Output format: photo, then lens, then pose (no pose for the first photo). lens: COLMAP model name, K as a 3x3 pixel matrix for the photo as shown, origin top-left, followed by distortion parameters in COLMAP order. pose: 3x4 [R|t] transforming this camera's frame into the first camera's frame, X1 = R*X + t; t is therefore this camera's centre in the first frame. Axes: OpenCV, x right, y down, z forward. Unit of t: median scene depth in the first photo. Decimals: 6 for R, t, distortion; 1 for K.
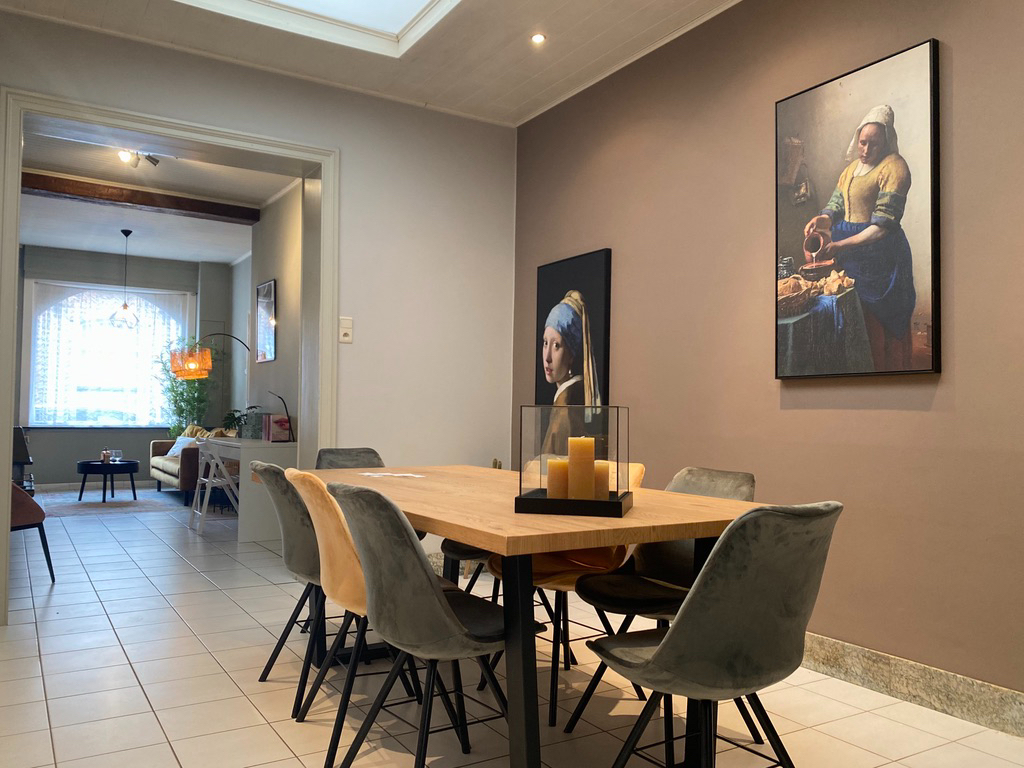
lens RADIAL K [[806.8, 0, 512.0], [0, 806.8, 384.0], [0, 0, 1]] dist [-0.034554, -0.001204]
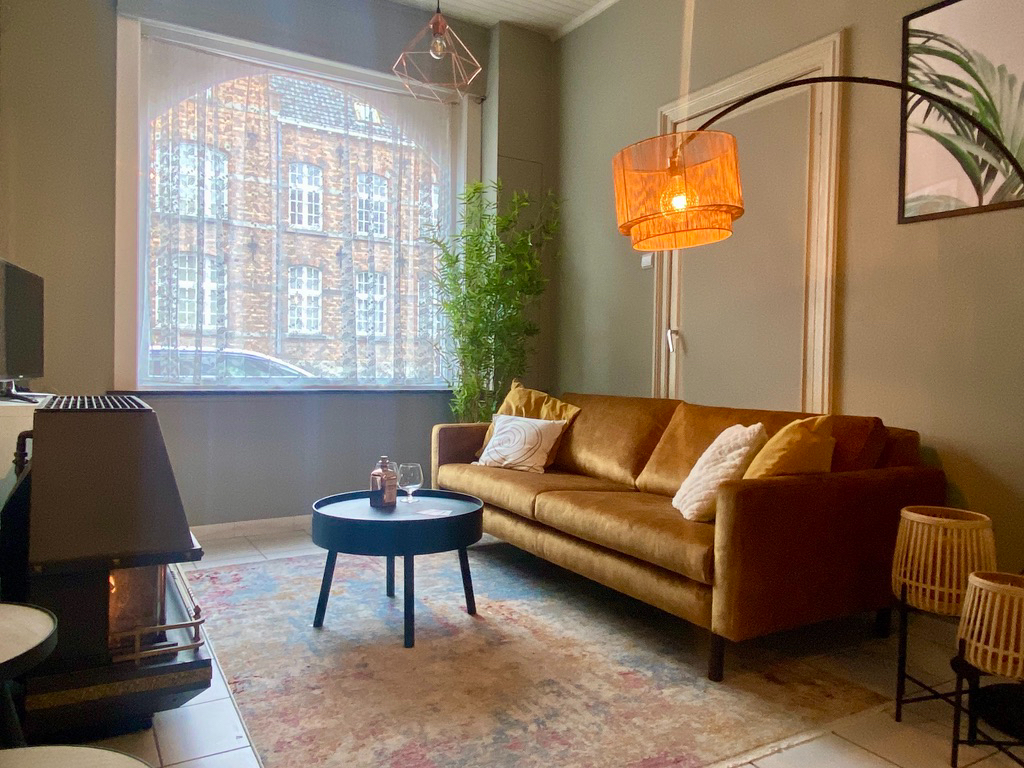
lens RADIAL K [[719.9, 0, 512.0], [0, 719.9, 384.0], [0, 0, 1]] dist [0.000300, 0.000254]
pose [[0.999742, 0.005288, -0.022112, -0.398793], [-0.004018, 0.998362, 0.057067, 0.027984], [0.022377, -0.056963, 0.998125, 0.623948]]
